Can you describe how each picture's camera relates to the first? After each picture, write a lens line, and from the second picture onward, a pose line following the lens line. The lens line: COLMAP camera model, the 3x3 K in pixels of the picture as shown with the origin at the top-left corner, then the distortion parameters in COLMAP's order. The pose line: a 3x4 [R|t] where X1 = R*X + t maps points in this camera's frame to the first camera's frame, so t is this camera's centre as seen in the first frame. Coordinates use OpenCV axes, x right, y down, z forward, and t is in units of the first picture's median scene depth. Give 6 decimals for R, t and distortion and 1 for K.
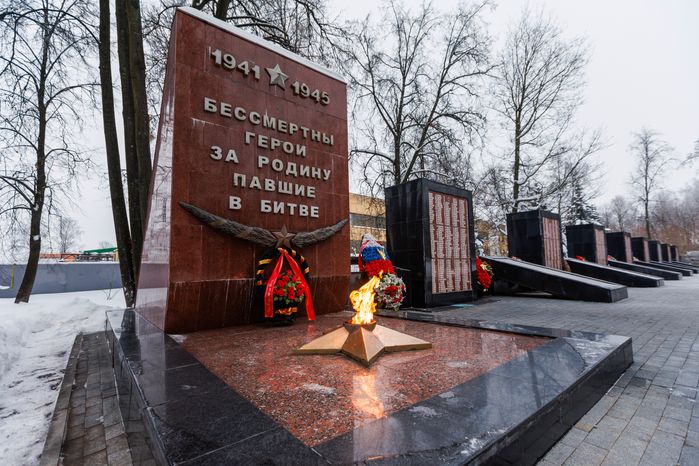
lens RADIAL K [[304.1, 0, 349.5], [0, 304.1, 233.0], [0, 0, 1]] dist [-0.003528, -0.000422]
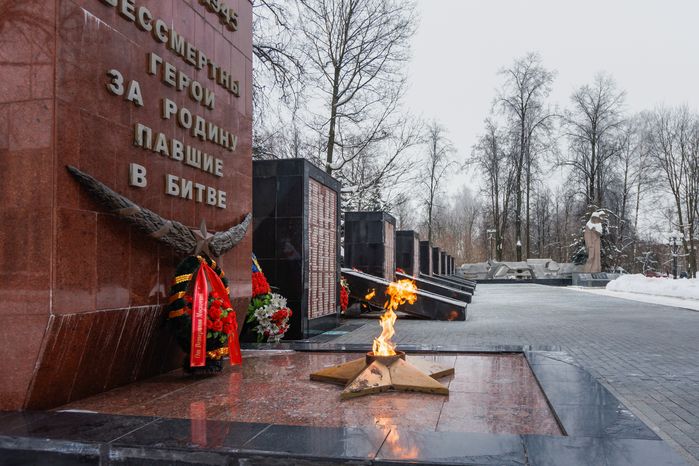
lens RADIAL K [[519.4, 0, 349.5], [0, 519.4, 233.0], [0, 0, 1]] dist [0.012239, 0.002706]
pose [[0.765908, 0.063292, 0.639827, -0.618881], [-0.081529, 0.996670, -0.000997, -0.019806], [-0.637760, -0.051401, 0.768518, -0.018651]]
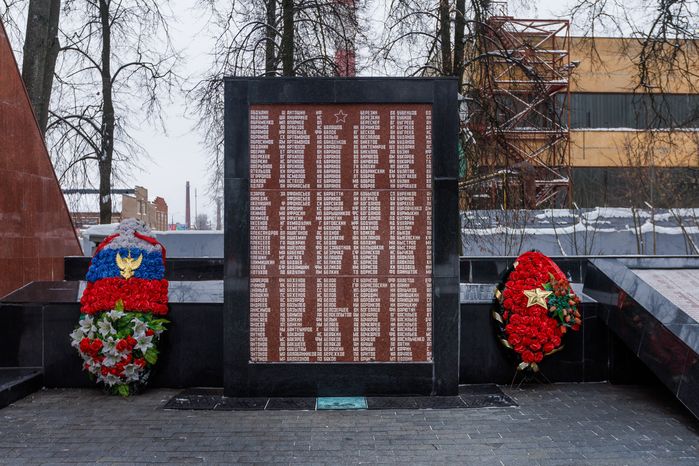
lens RADIAL K [[634.4, 0, 349.5], [0, 634.4, 233.0], [0, 0, 1]] dist [-0.002546, -0.001664]
pose [[0.794862, 0.015062, -0.606603, 1.185076], [0.057335, 0.993355, 0.099793, -0.068228], [0.604075, -0.114102, 0.788717, 0.559299]]
